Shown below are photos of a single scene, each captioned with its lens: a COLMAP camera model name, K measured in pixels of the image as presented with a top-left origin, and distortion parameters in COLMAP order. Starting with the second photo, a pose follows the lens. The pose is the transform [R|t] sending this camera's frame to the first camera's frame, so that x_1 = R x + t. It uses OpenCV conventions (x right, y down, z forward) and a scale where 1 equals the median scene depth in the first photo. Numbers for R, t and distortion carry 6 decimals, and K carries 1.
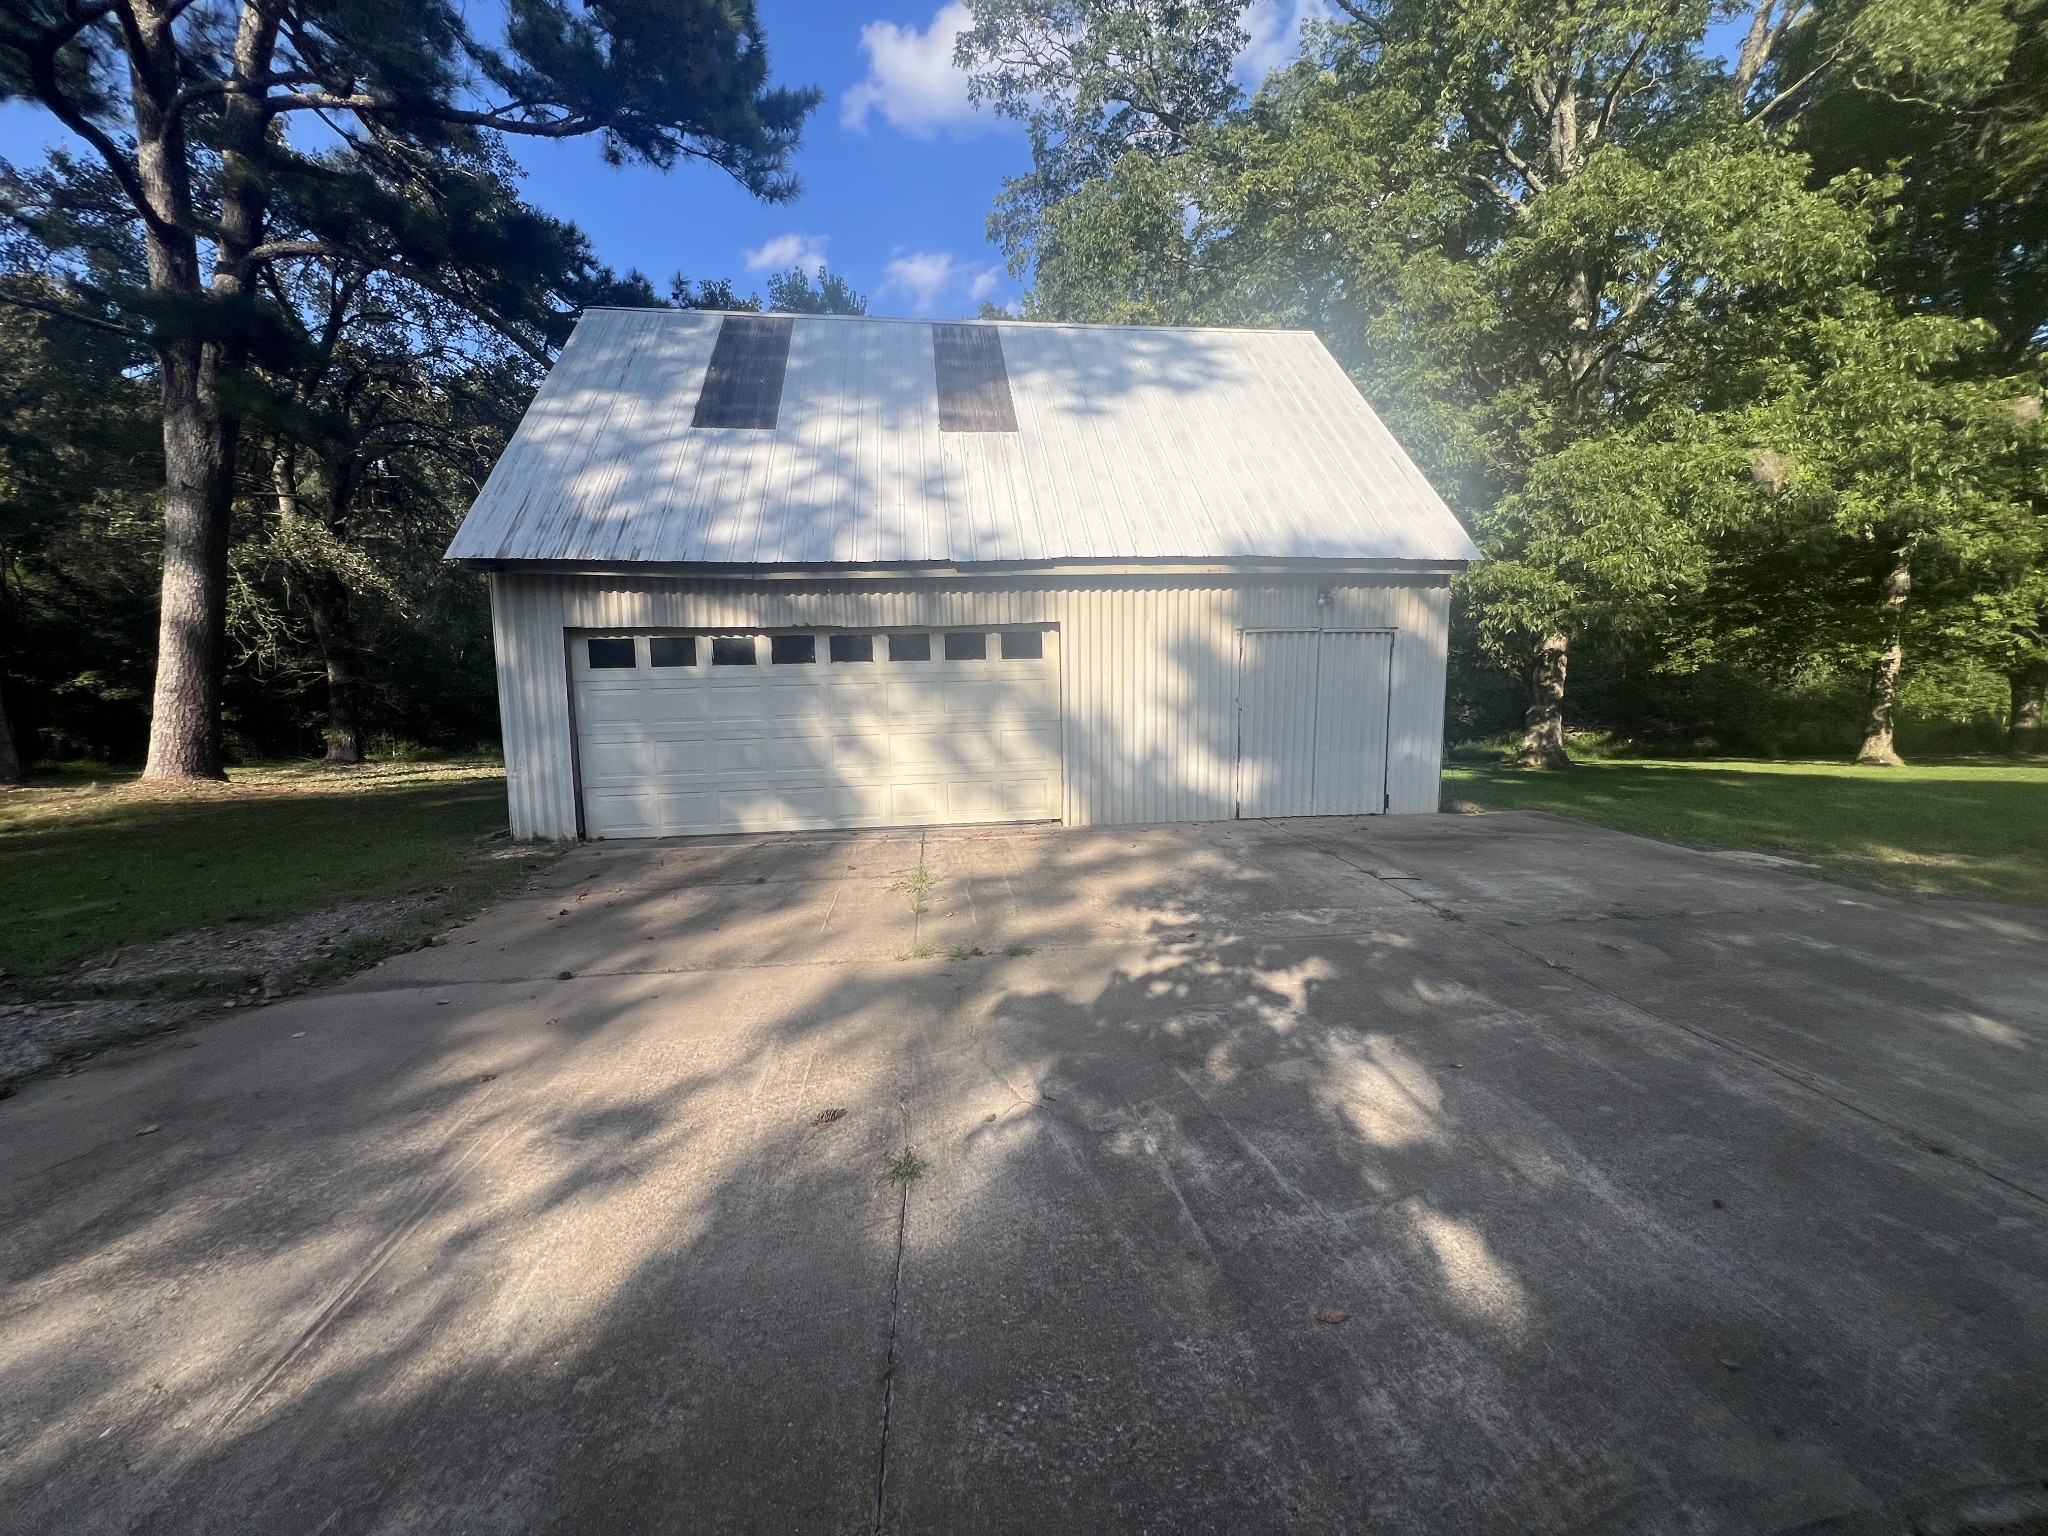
lens RADIAL K [[815.6, 0, 1021.5], [0, 815.6, 767.4], [0, 0, 1]] dist [-0.001806, 0.000183]
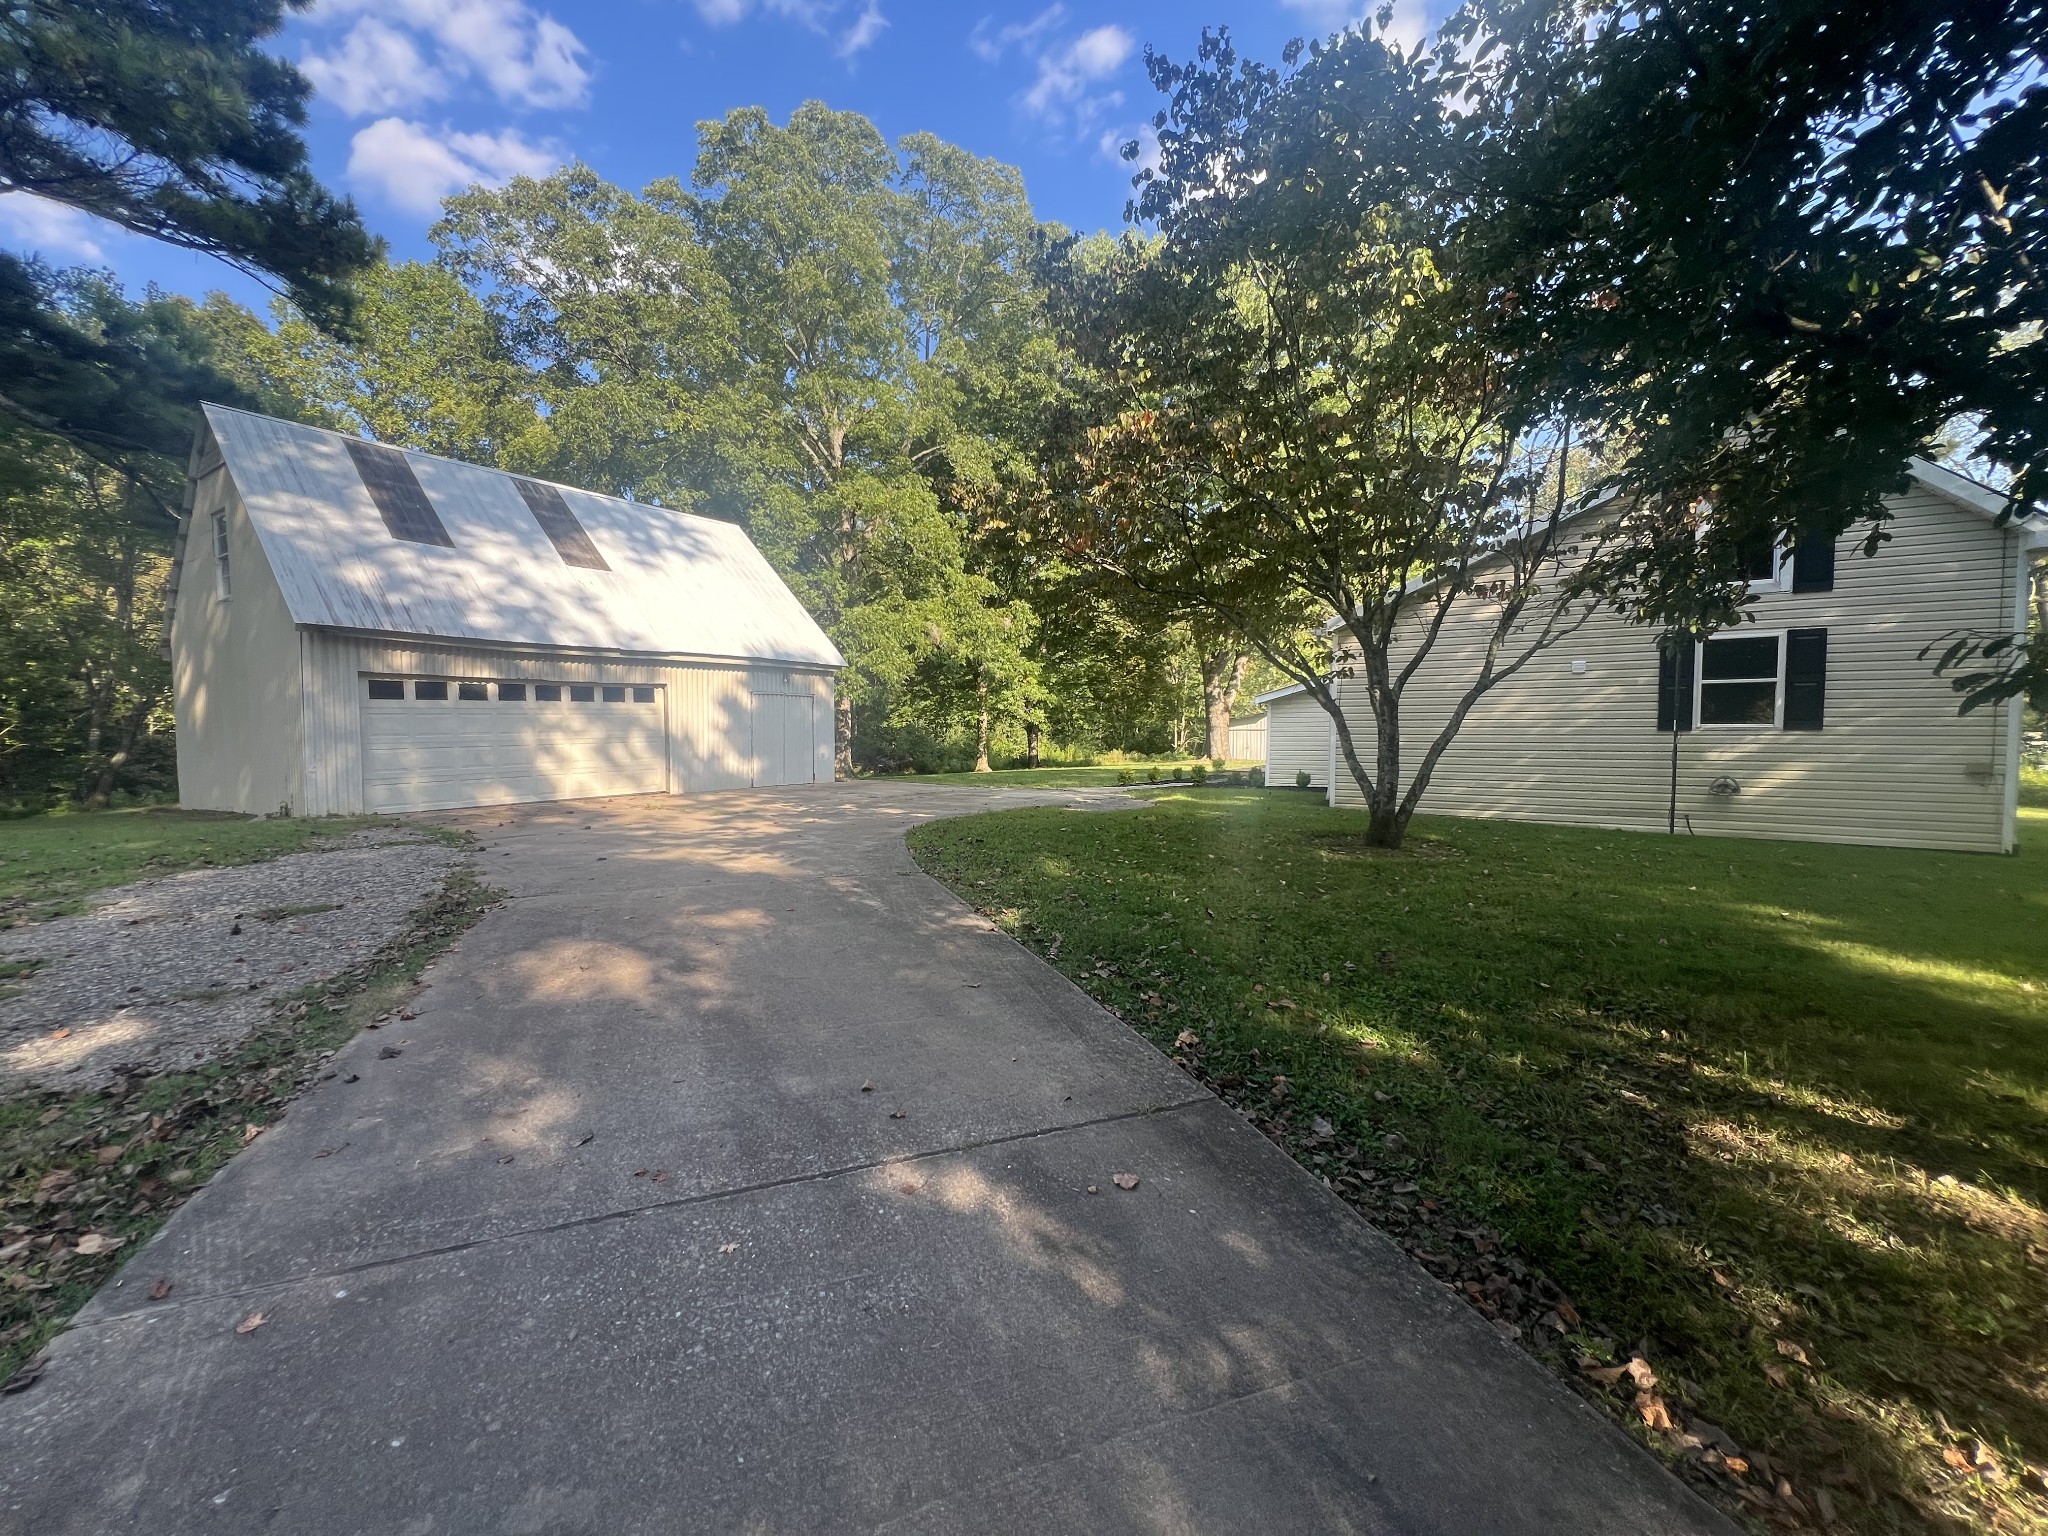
lens RADIAL K [[815.6, 0, 1021.5], [0, 815.6, 767.4], [0, 0, 1]] dist [-0.001806, 0.000183]
pose [[0.658923, -0.026279, 0.751751, -0.803956], [0.083518, 0.995766, -0.038397, 0.149043], [-0.747560, 0.088085, 0.658328, -0.805490]]
